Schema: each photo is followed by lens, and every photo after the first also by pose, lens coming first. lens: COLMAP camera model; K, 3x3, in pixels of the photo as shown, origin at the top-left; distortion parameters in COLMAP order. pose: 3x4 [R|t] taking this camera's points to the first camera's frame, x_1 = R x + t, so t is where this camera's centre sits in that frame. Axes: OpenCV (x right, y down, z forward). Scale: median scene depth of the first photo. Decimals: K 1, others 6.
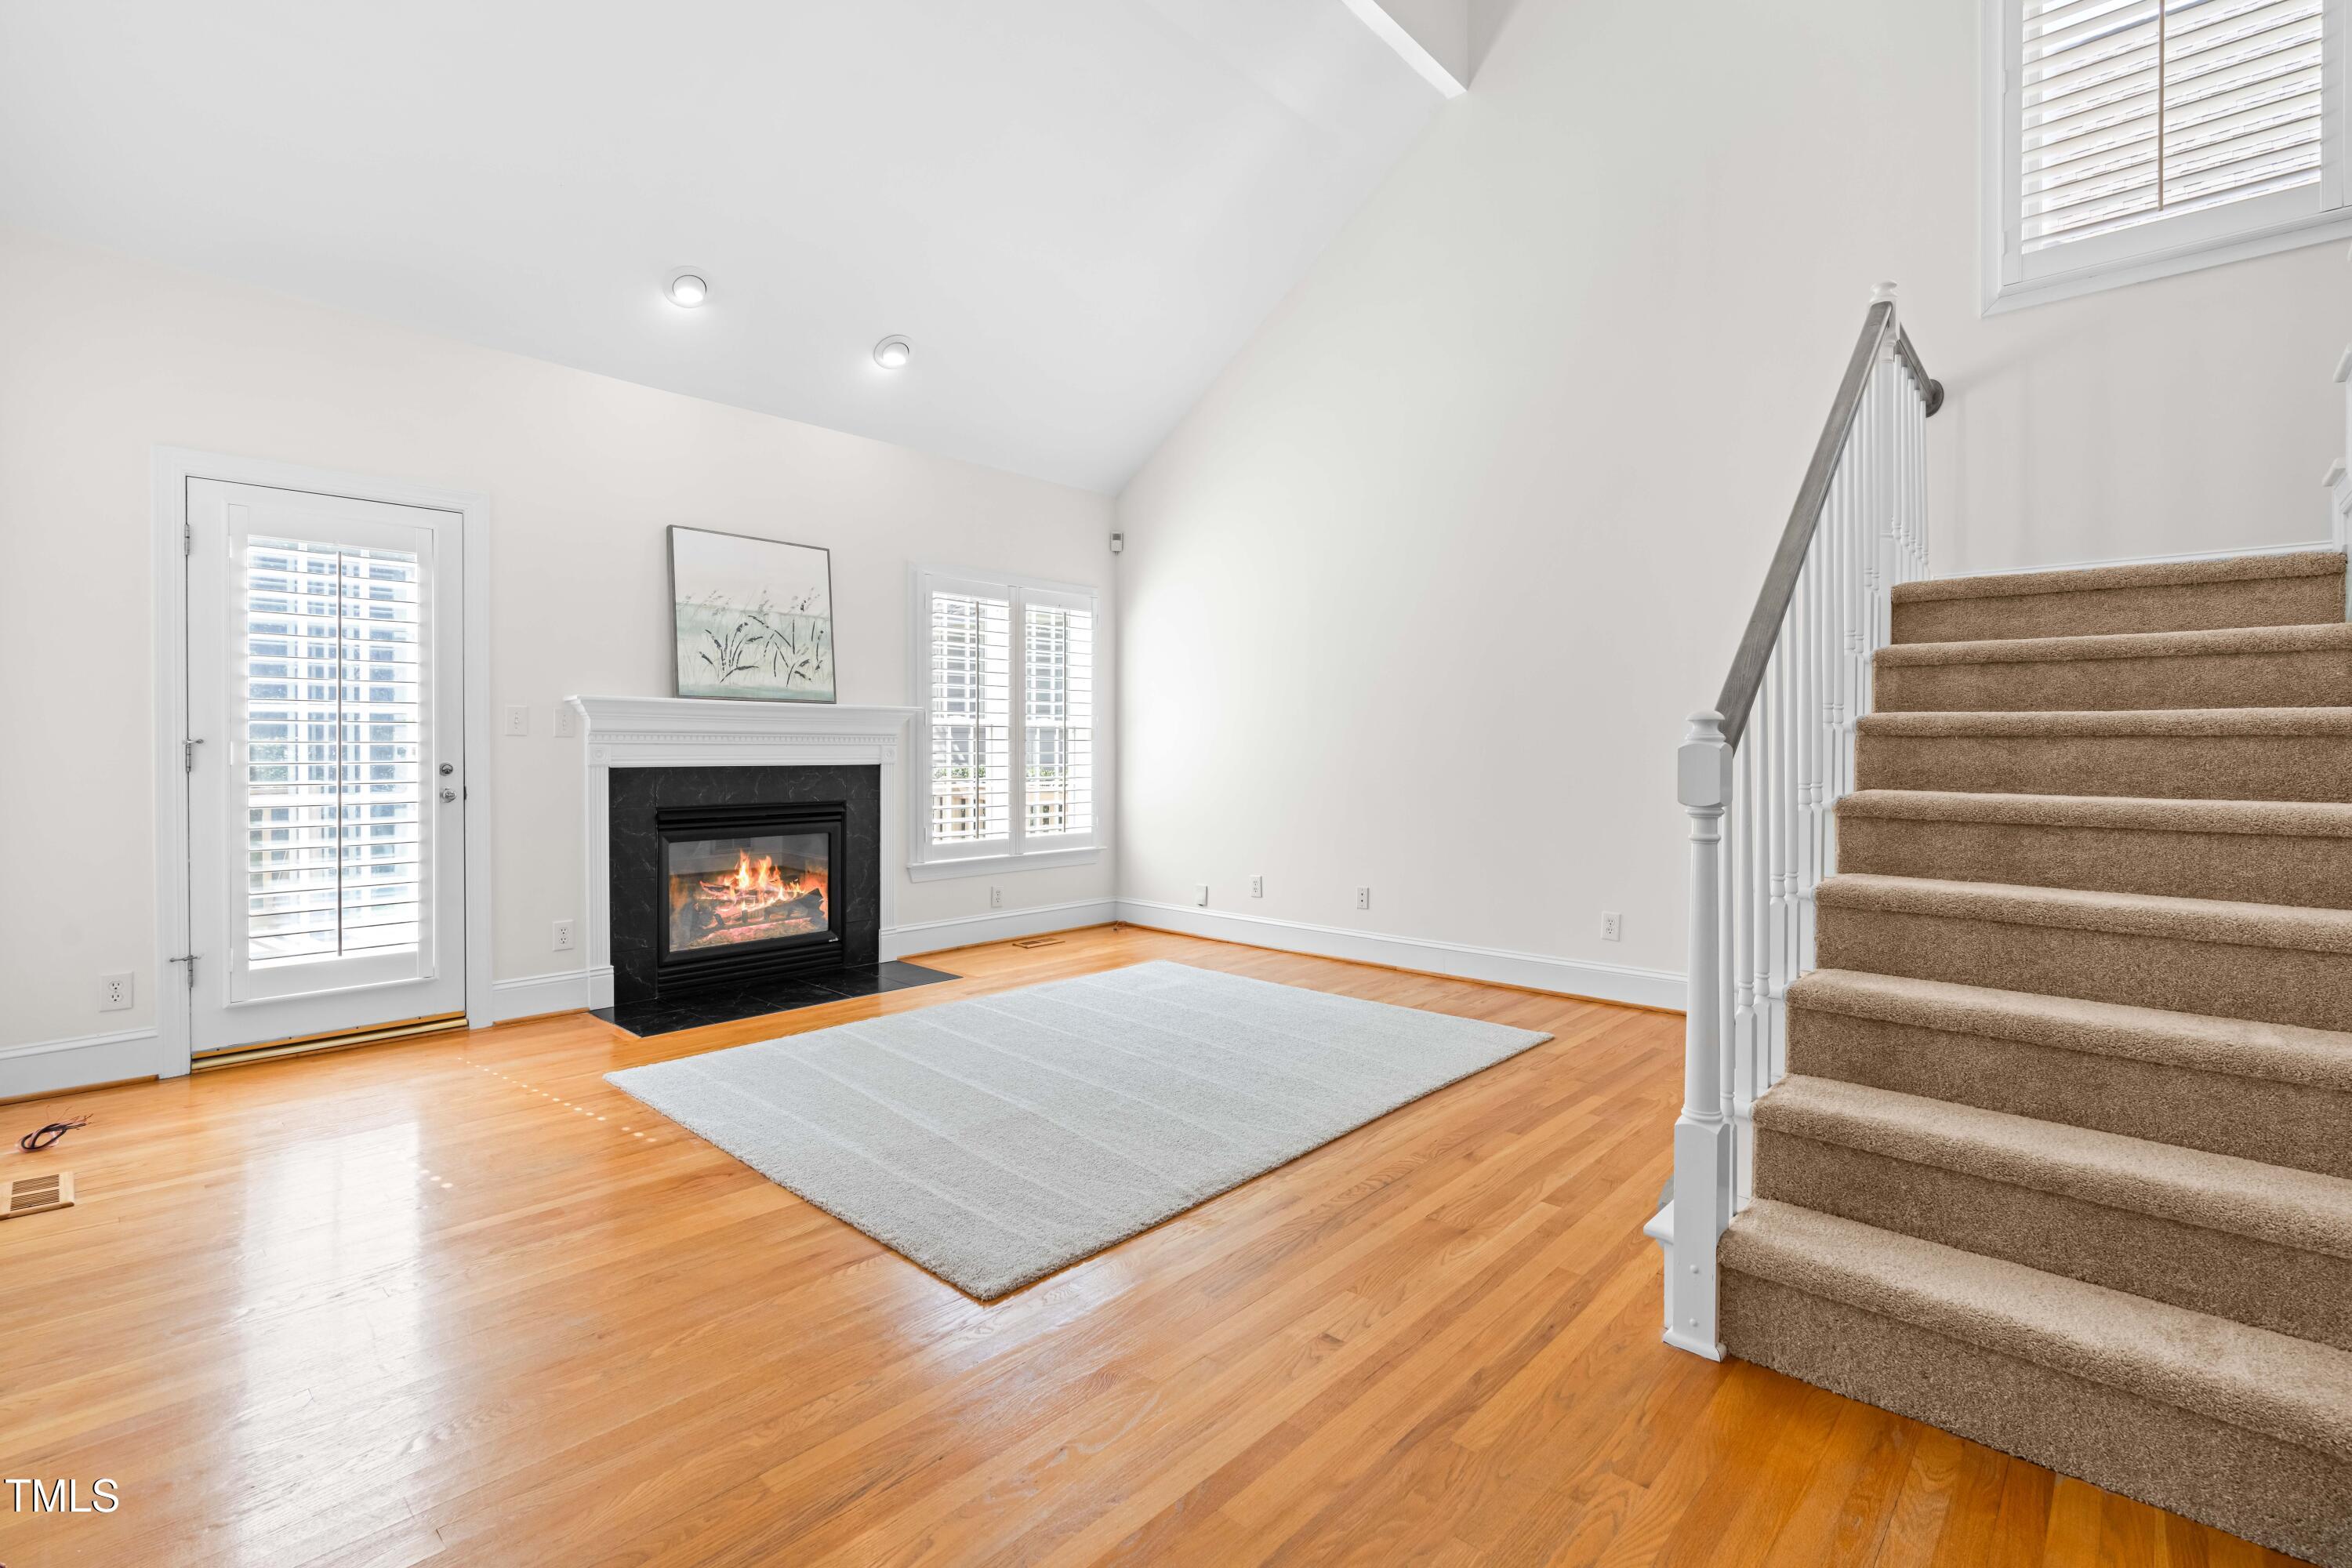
lens RADIAL K [[1070.6, 0, 1174.0], [0, 1070.6, 764.6], [0, 0, 1]] dist [-0.001633, 0.000122]
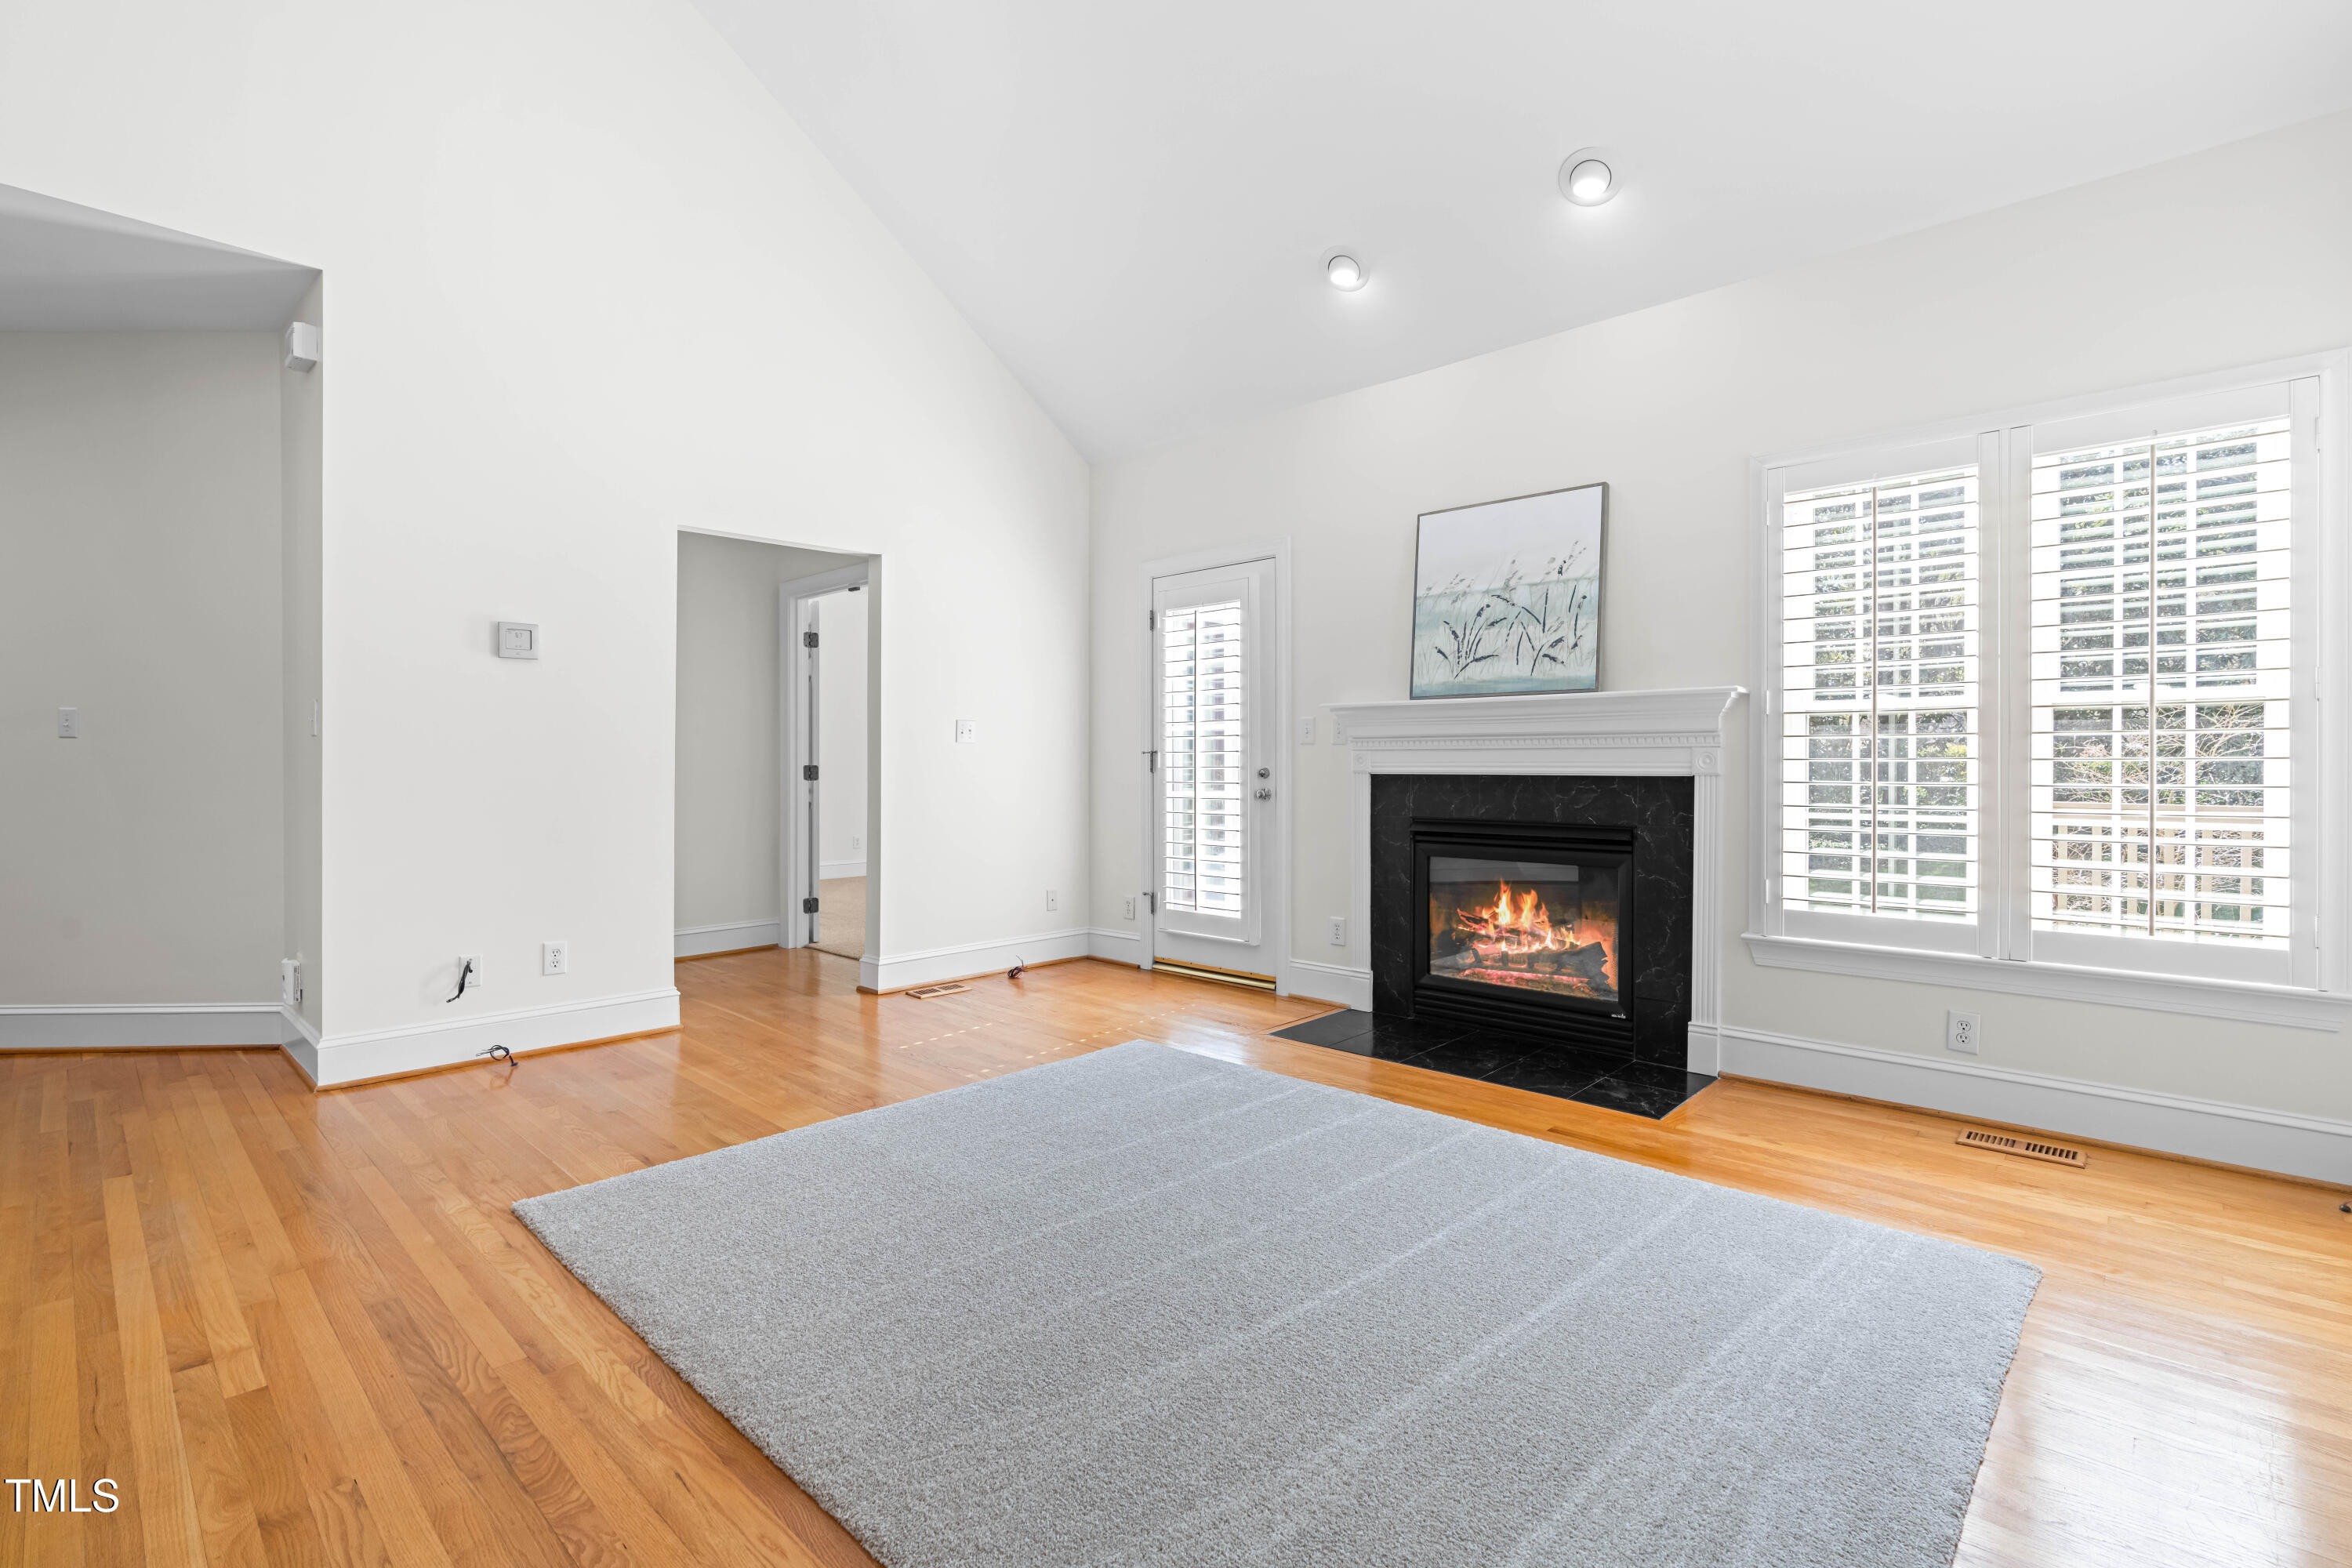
lens RADIAL K [[1070.6, 0, 1174.0], [0, 1070.6, 764.6], [0, 0, 1]] dist [-0.001633, 0.000122]
pose [[-0.008690, -0.002680, -0.999959, 0.457189], [-0.016951, 0.999853, -0.002532, -0.000462], [0.999819, 0.016928, -0.008735, 0.788002]]
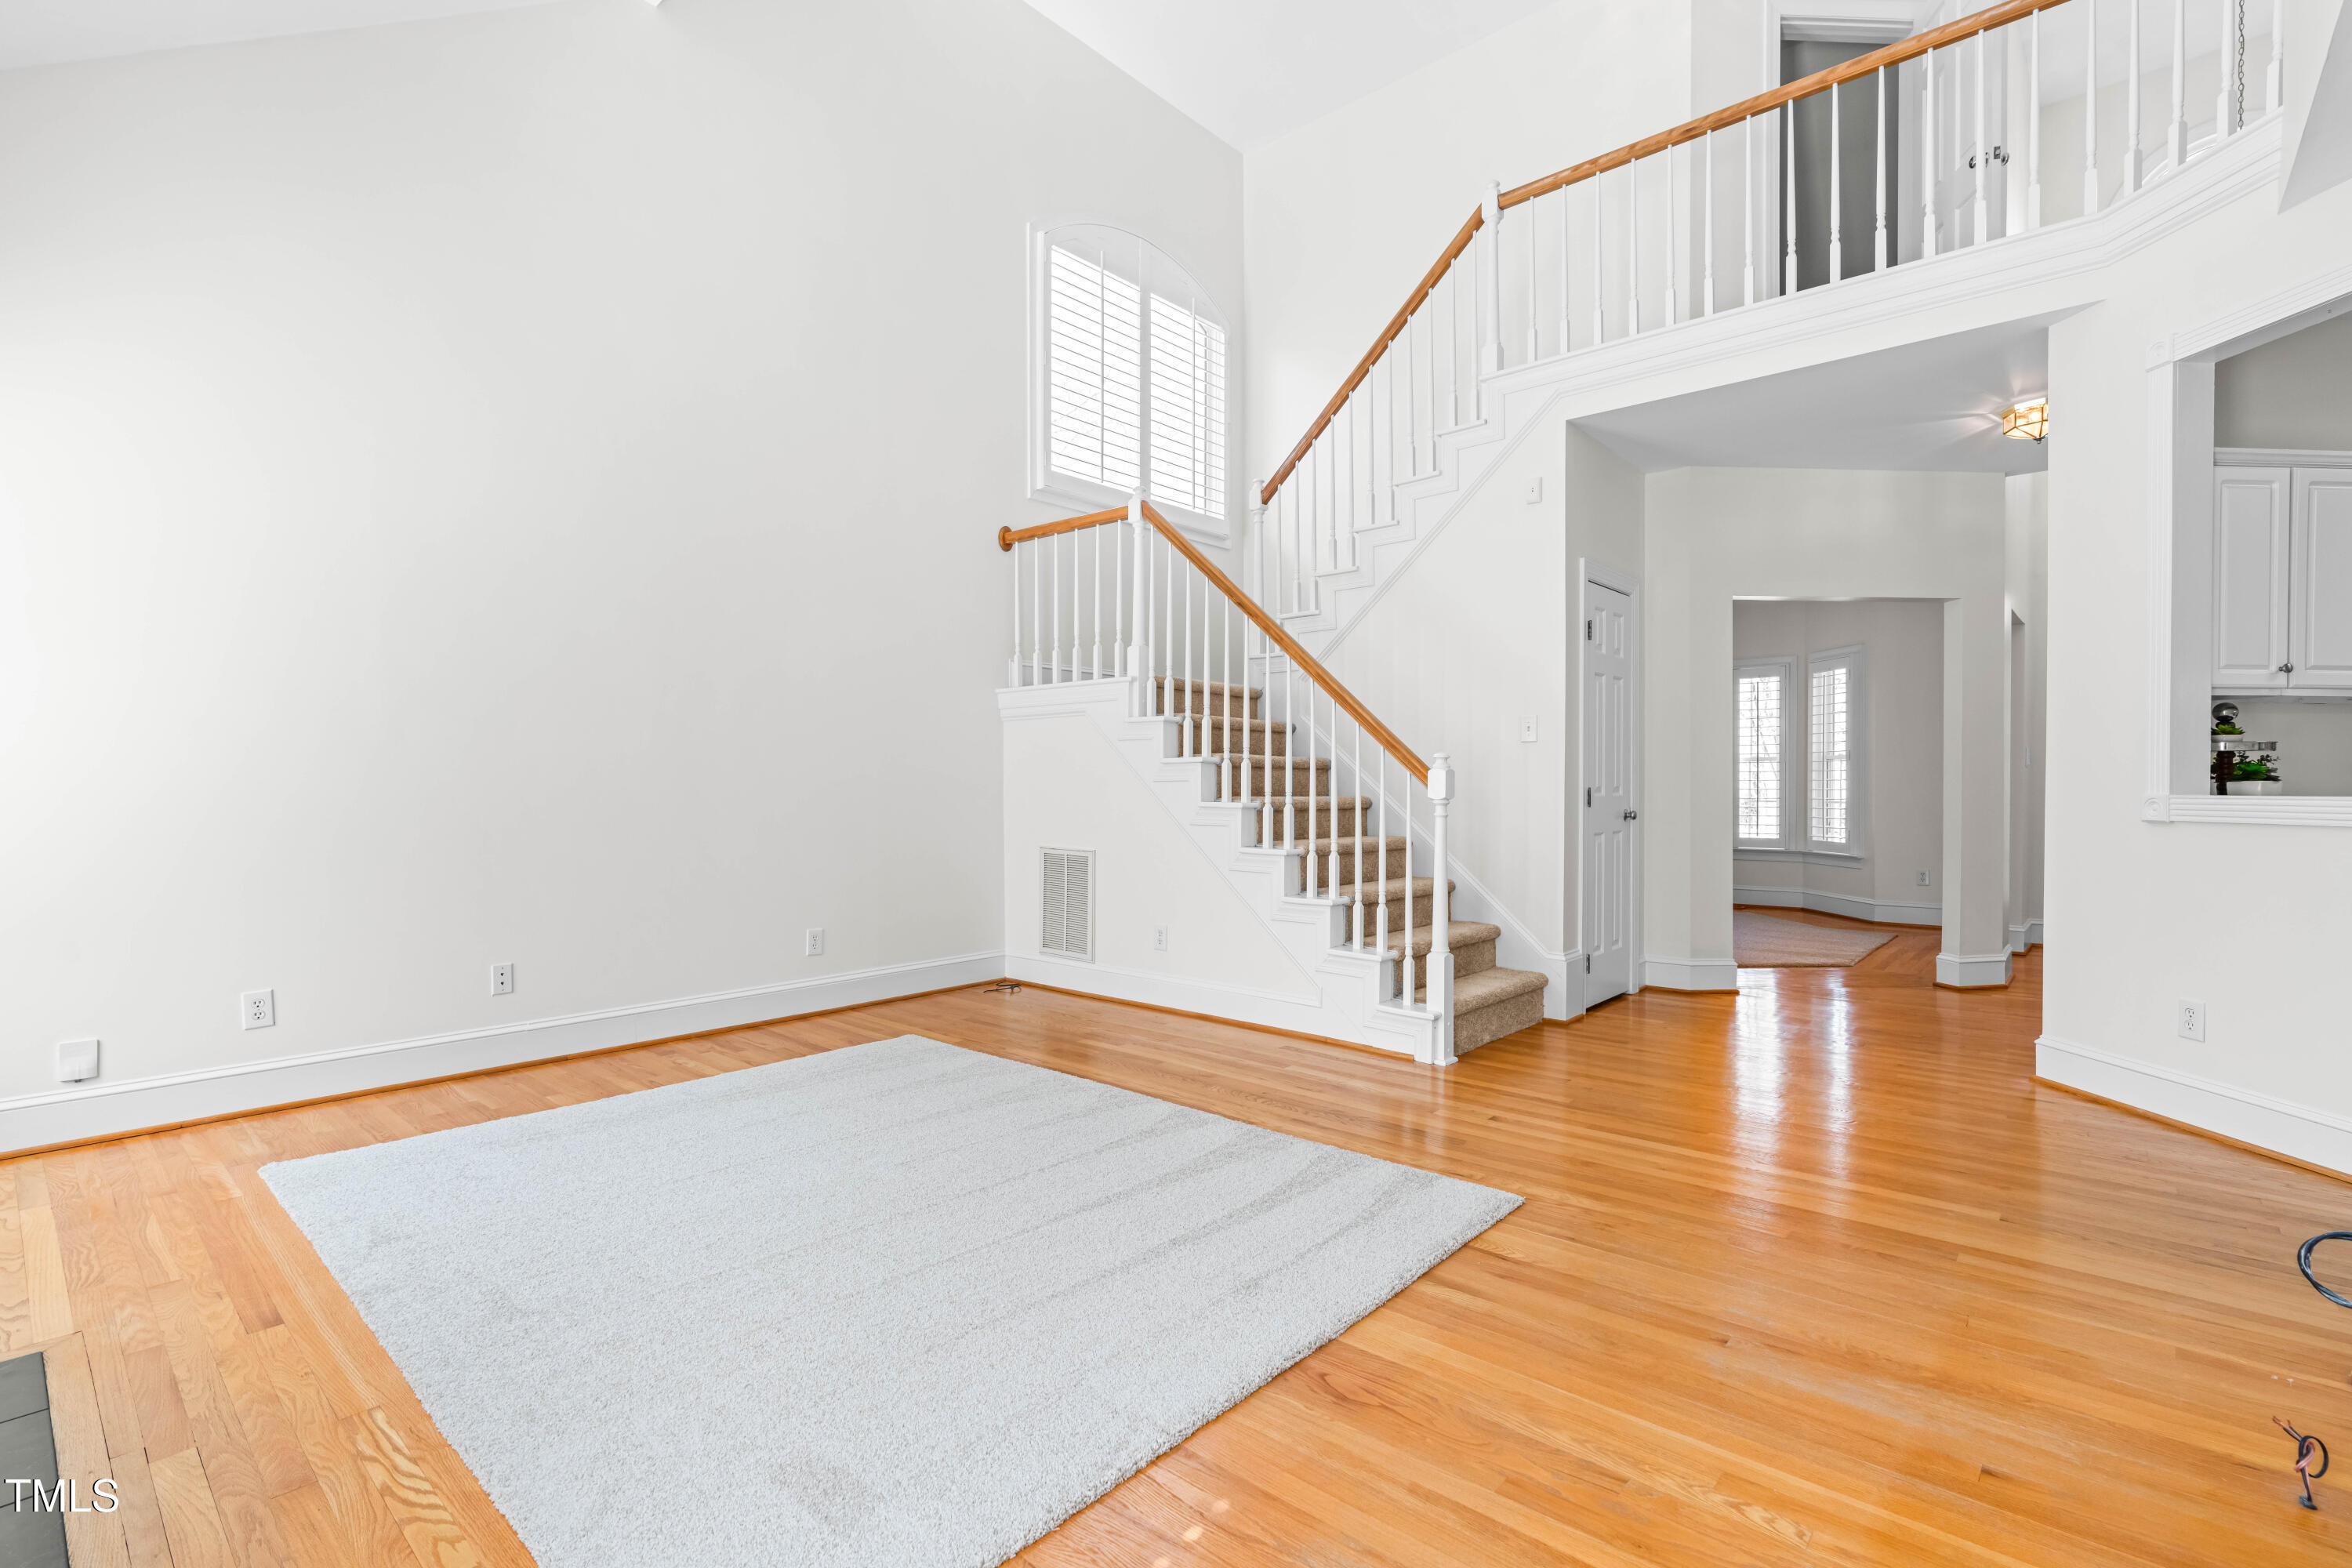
lens RADIAL K [[1083.5, 0, 1180.6], [0, 1083.5, 788.6], [0, 0, 1]] dist [-0.000385, 0.000539]
pose [[-0.021653, -0.005742, 0.999749, -0.649668], [0.020255, 0.999776, 0.006181, 0.000084], [-0.999560, 0.020384, -0.021532, 0.643667]]
